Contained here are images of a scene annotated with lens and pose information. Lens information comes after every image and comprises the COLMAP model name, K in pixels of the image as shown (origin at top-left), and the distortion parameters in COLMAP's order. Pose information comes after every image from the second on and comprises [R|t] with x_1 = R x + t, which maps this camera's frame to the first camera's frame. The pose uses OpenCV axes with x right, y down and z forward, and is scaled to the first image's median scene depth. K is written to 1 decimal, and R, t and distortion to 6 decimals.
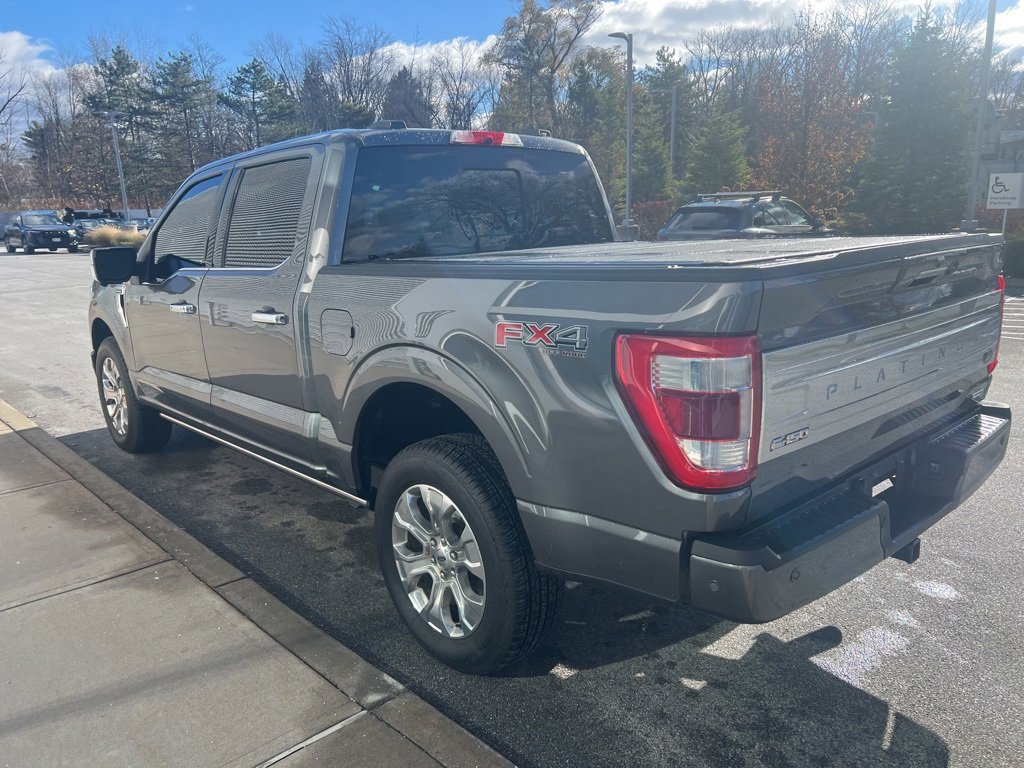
lens RADIAL K [[769.8, 0, 513.8], [0, 769.8, 397.5], [0, 0, 1]] dist [0.057156, -0.059038]
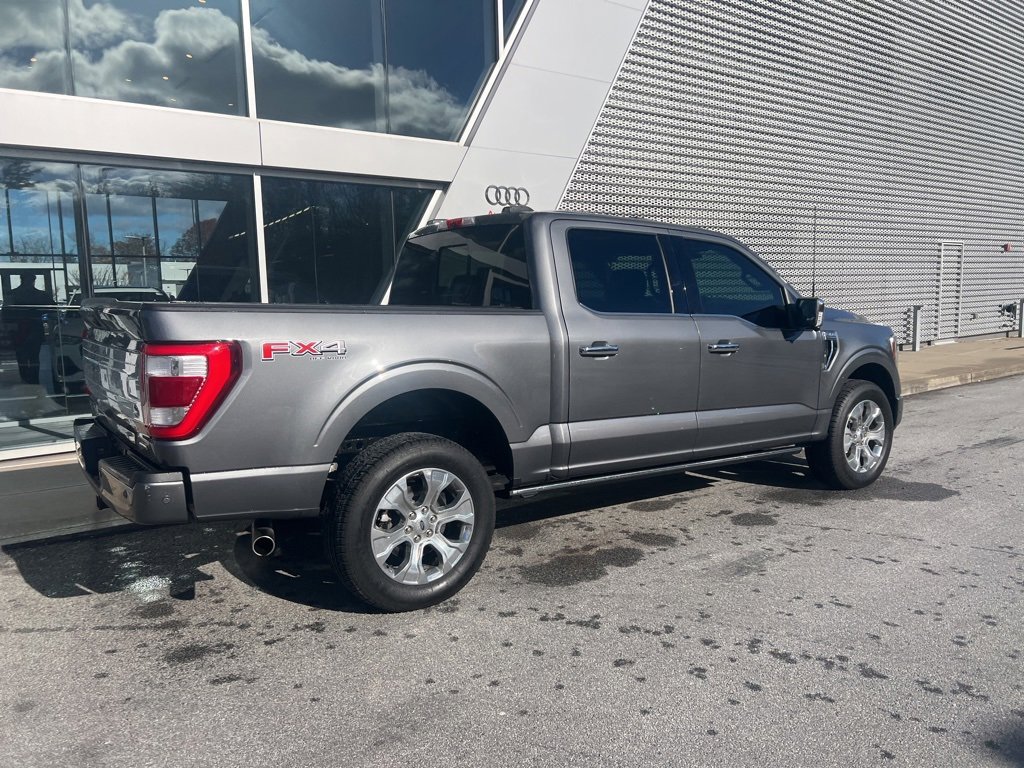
lens RADIAL K [[769.8, 0, 517.9], [0, 769.8, 385.3], [0, 0, 1]] dist [0.057156, -0.059038]
pose [[-0.108673, 0.142803, -0.983767, 1.294383], [-0.224024, 0.960653, 0.164195, -0.310471], [0.968506, 0.238231, -0.072406, 1.265570]]
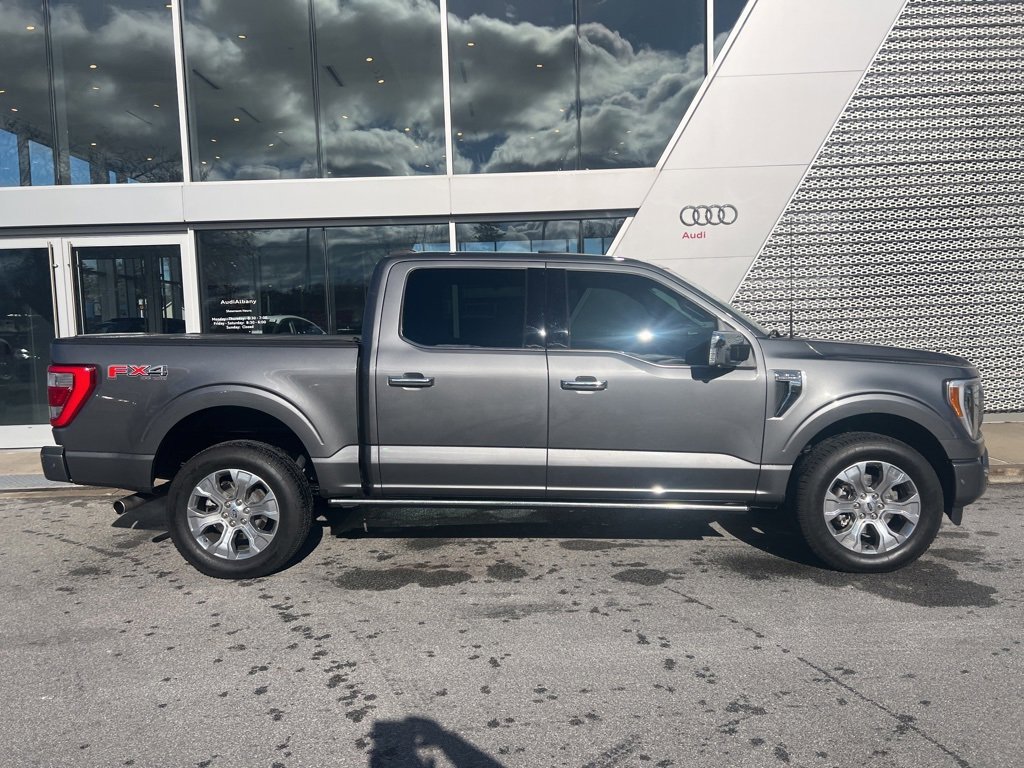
lens RADIAL K [[769.8, 0, 516.1], [0, 769.8, 390.1], [0, 0, 1]] dist [0.057156, -0.059038]
pose [[-0.689692, 0.107515, -0.716077, 0.914474], [-0.135275, 0.952374, 0.273284, -0.551480], [0.711355, 0.285349, -0.642300, 2.220813]]
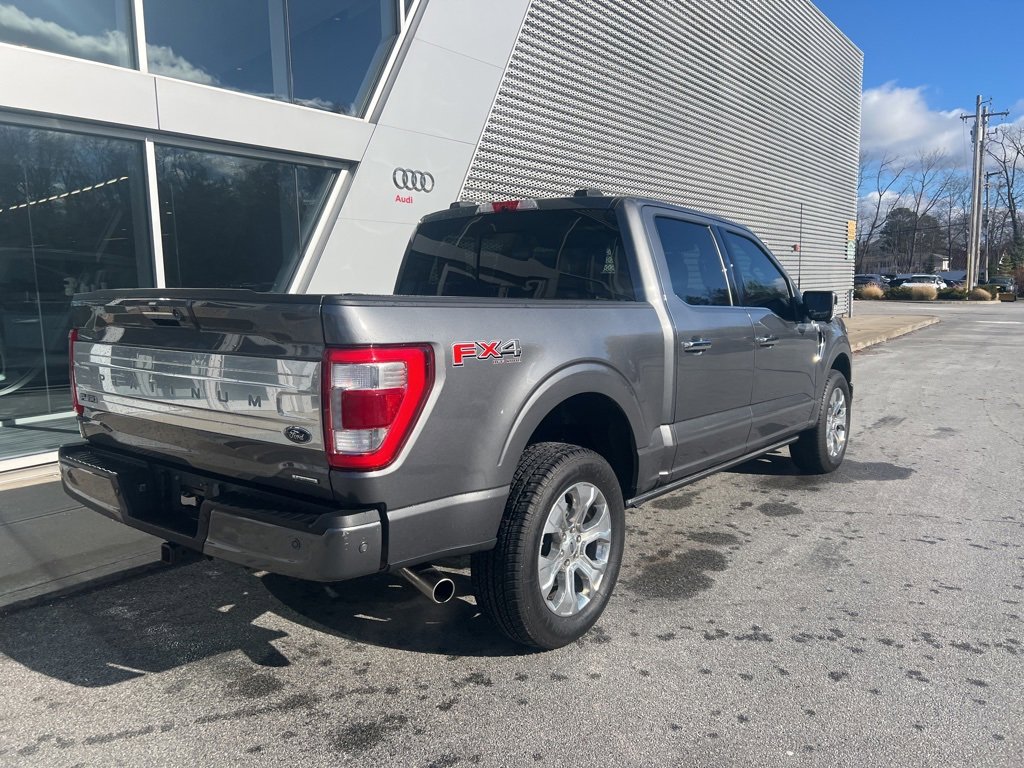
lens RADIAL K [[769.8, 0, 518.4], [0, 769.8, 387.3], [0, 0, 1]] dist [0.057156, -0.059038]
pose [[0.180087, 0.153785, -0.971555, 1.165731], [-0.234645, 0.965906, 0.109397, -0.201459], [0.955254, 0.208269, 0.210032, 0.826055]]
